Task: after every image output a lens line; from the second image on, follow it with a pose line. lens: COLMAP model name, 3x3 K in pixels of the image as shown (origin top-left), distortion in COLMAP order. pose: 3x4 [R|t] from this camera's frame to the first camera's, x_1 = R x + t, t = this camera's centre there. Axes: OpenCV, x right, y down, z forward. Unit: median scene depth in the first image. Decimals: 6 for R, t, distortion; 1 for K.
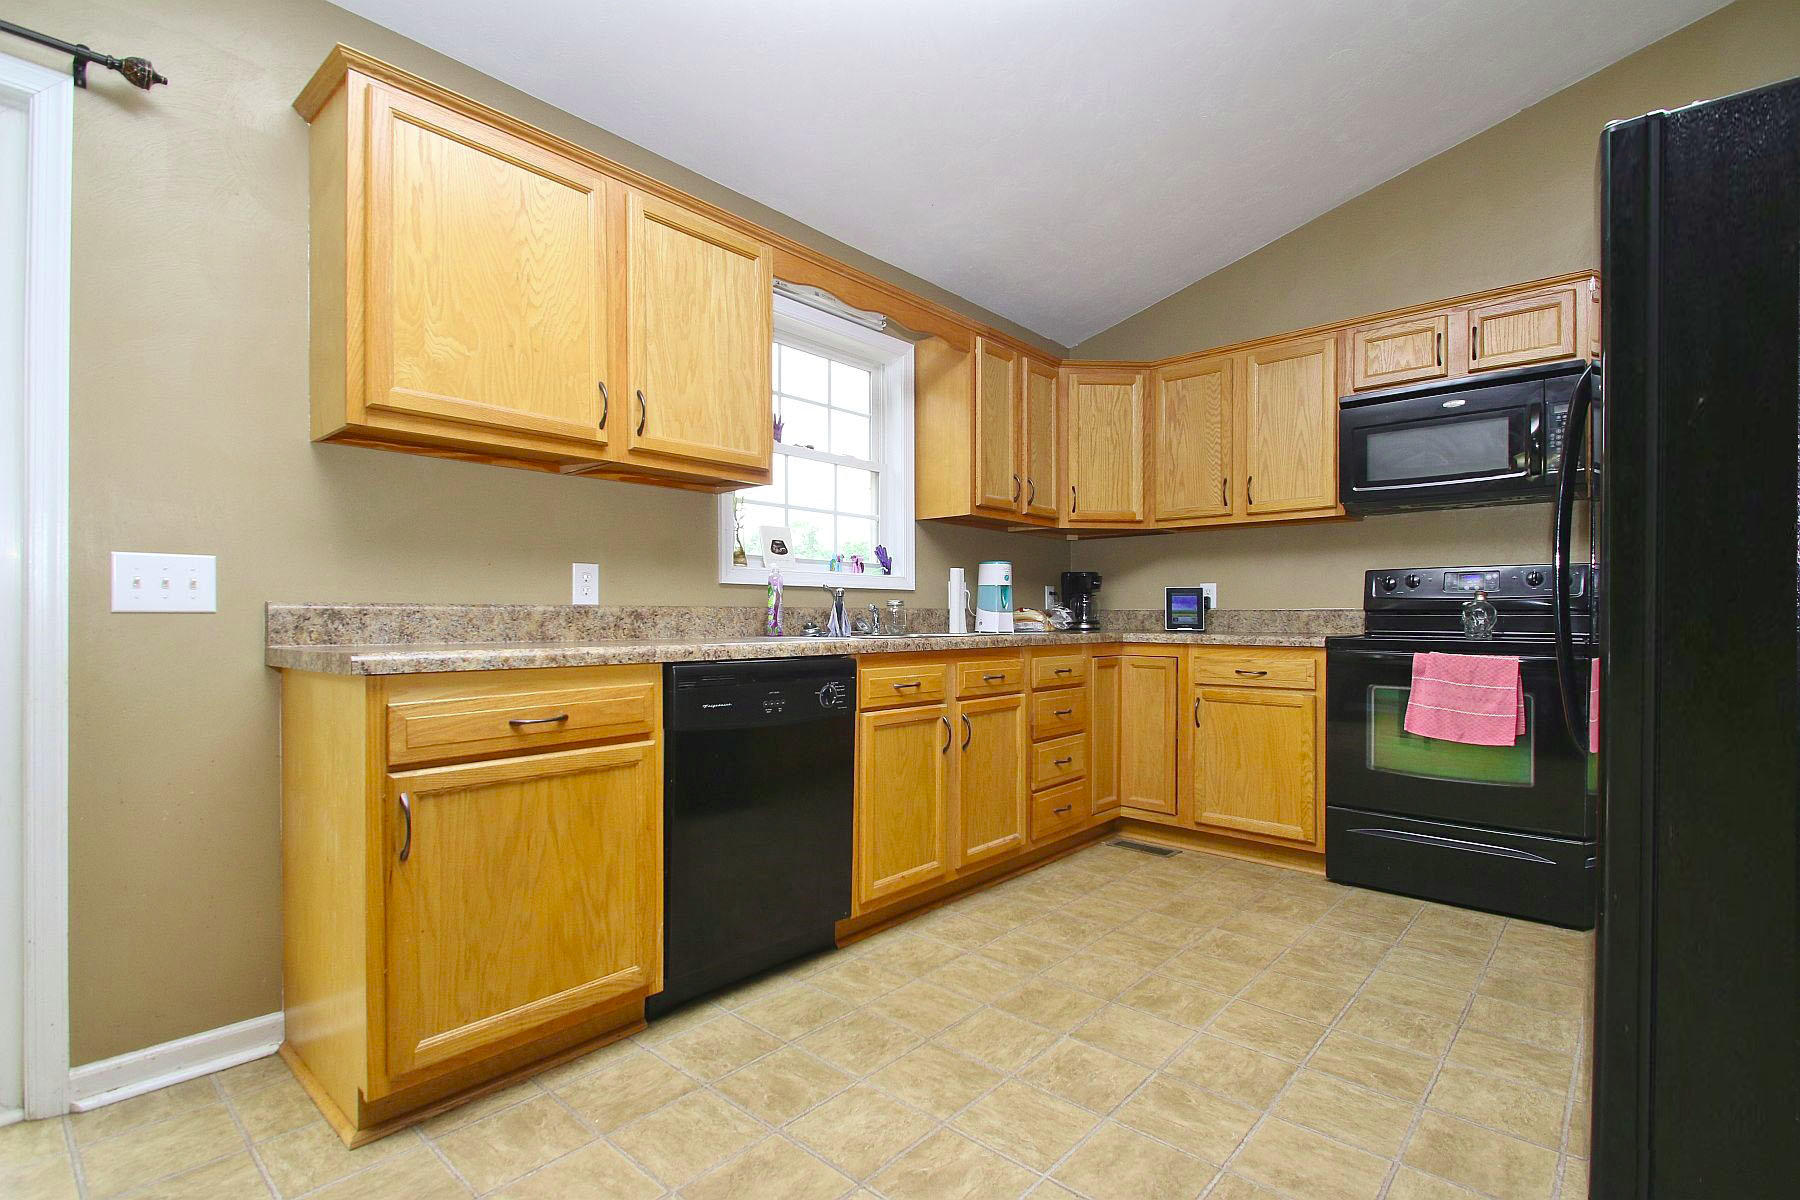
lens RADIAL K [[836.5, 0, 904.7], [0, 836.5, 614.4], [0, 0, 1]] dist [0.008720, -0.012662]
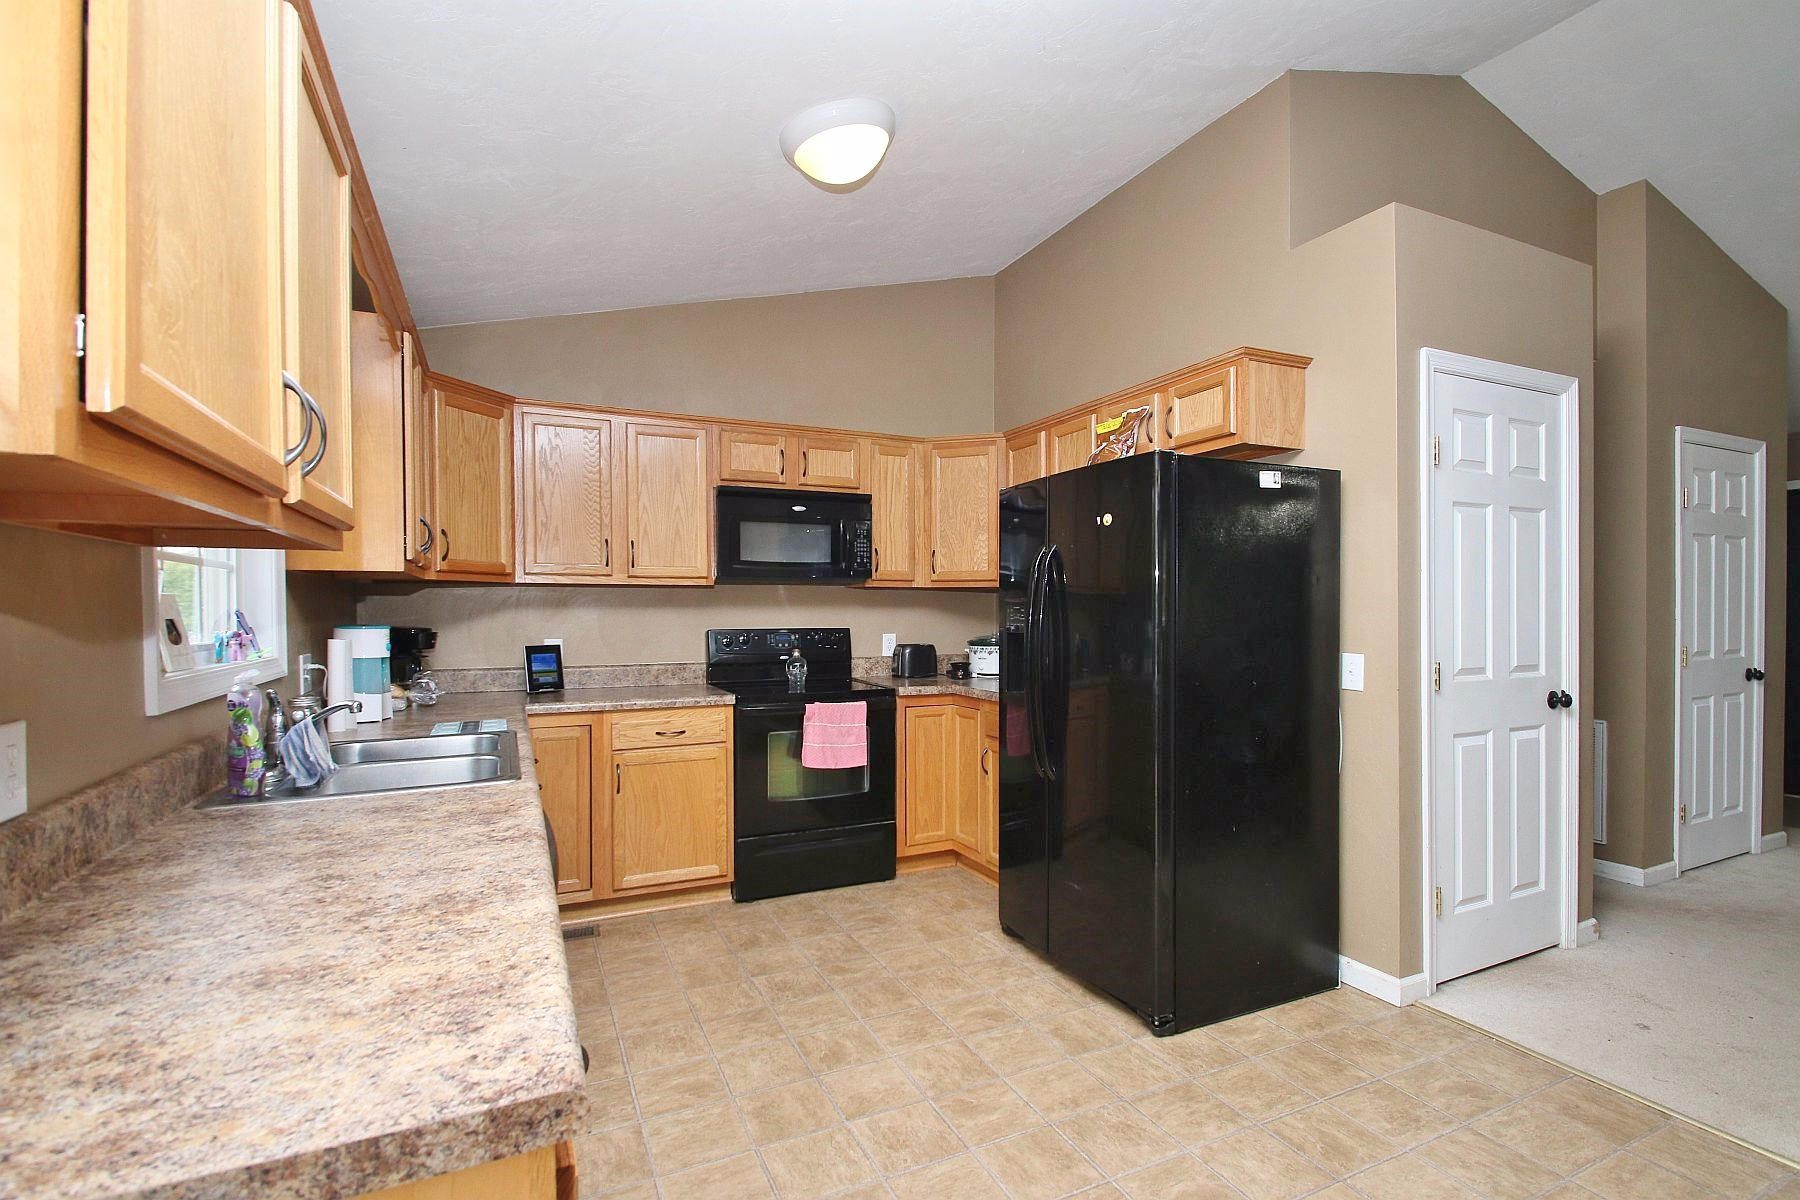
lens RADIAL K [[836.5, 0, 913.8], [0, 836.5, 612.2], [0, 0, 1]] dist [0.008720, -0.012662]
pose [[0.379289, -0.007594, 0.925247, -0.478509], [0.001104, 0.999969, 0.007755, -0.096796], [-0.925278, -0.001920, 0.379286, 0.329750]]
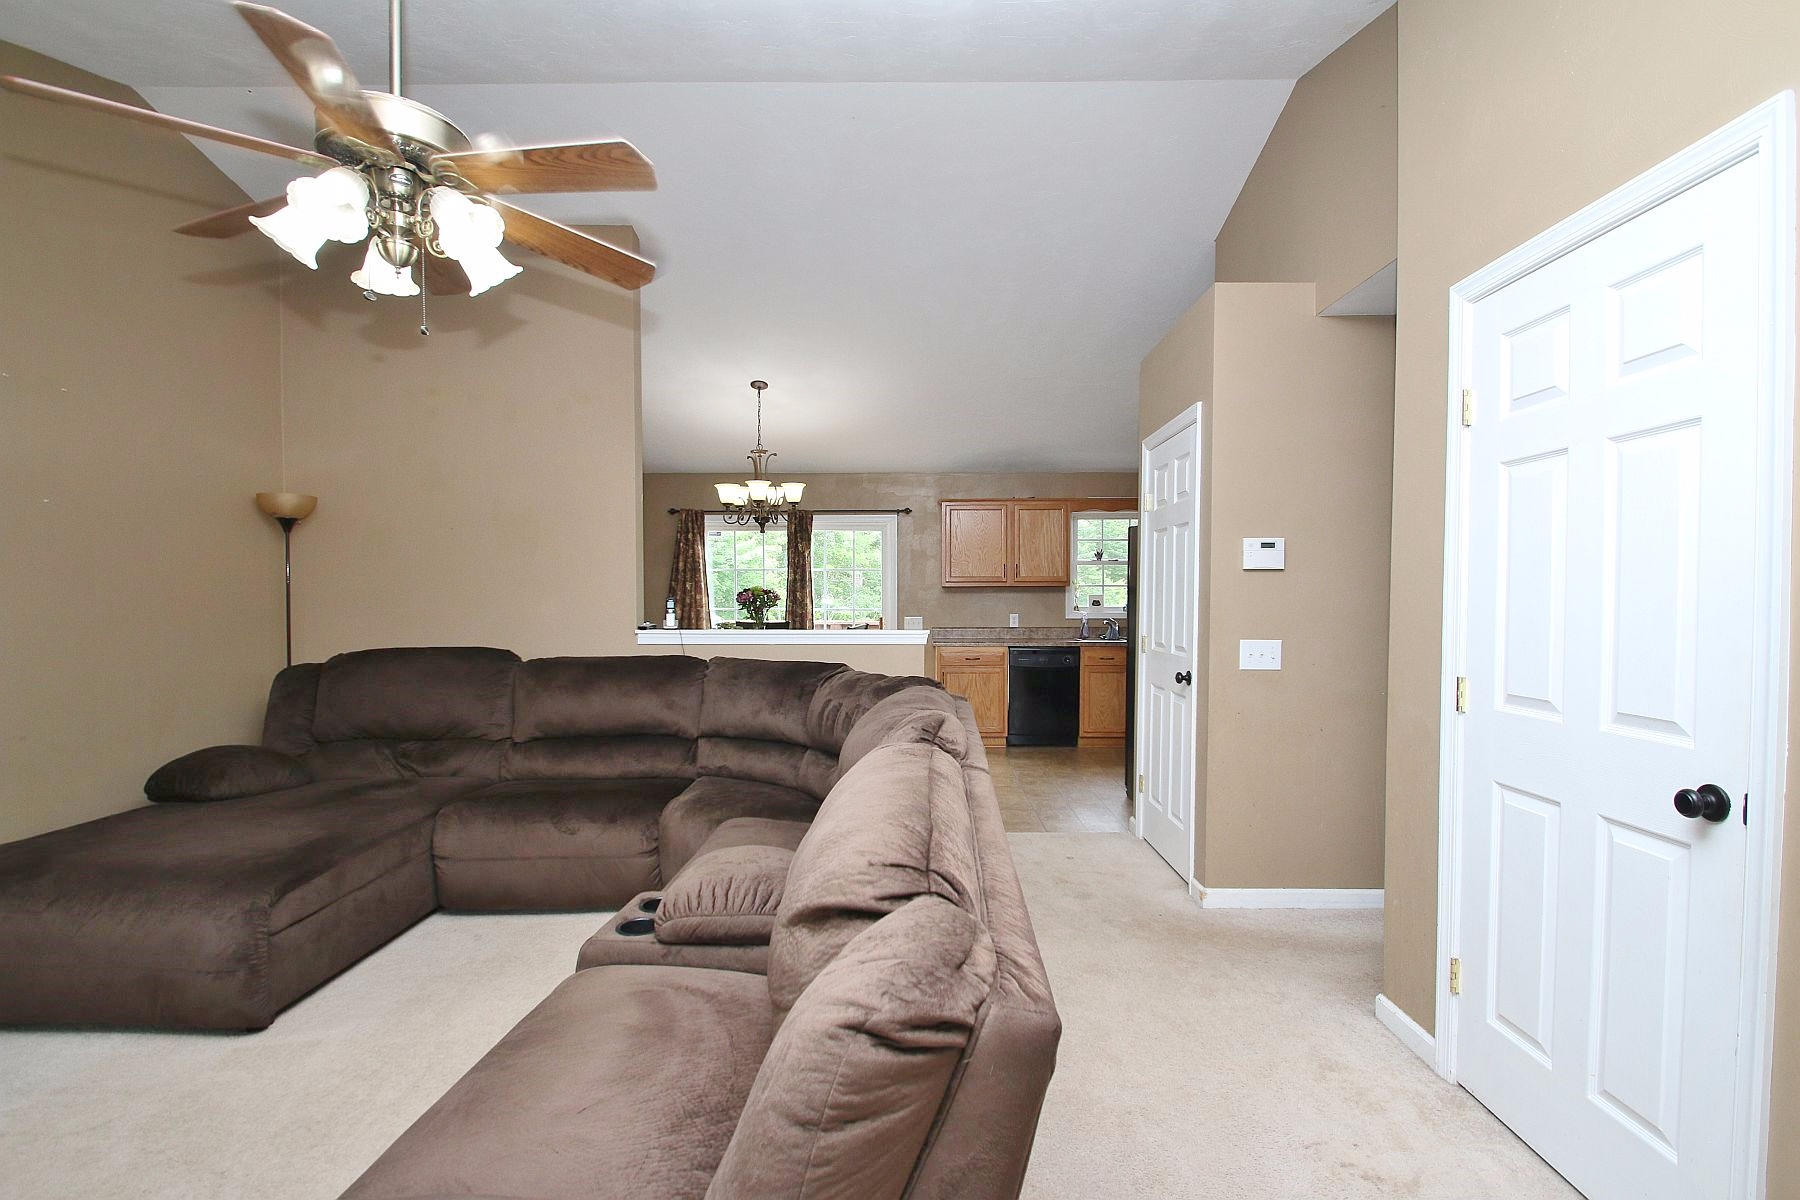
lens RADIAL K [[836.5, 0, 905.5], [0, 836.5, 605.7], [0, 0, 1]] dist [0.008720, -0.012662]
pose [[0.652837, 0.012261, -0.757400, 1.505583], [0.000851, 0.999857, 0.016919, -0.124724], [0.757498, -0.011689, 0.652733, -1.184748]]
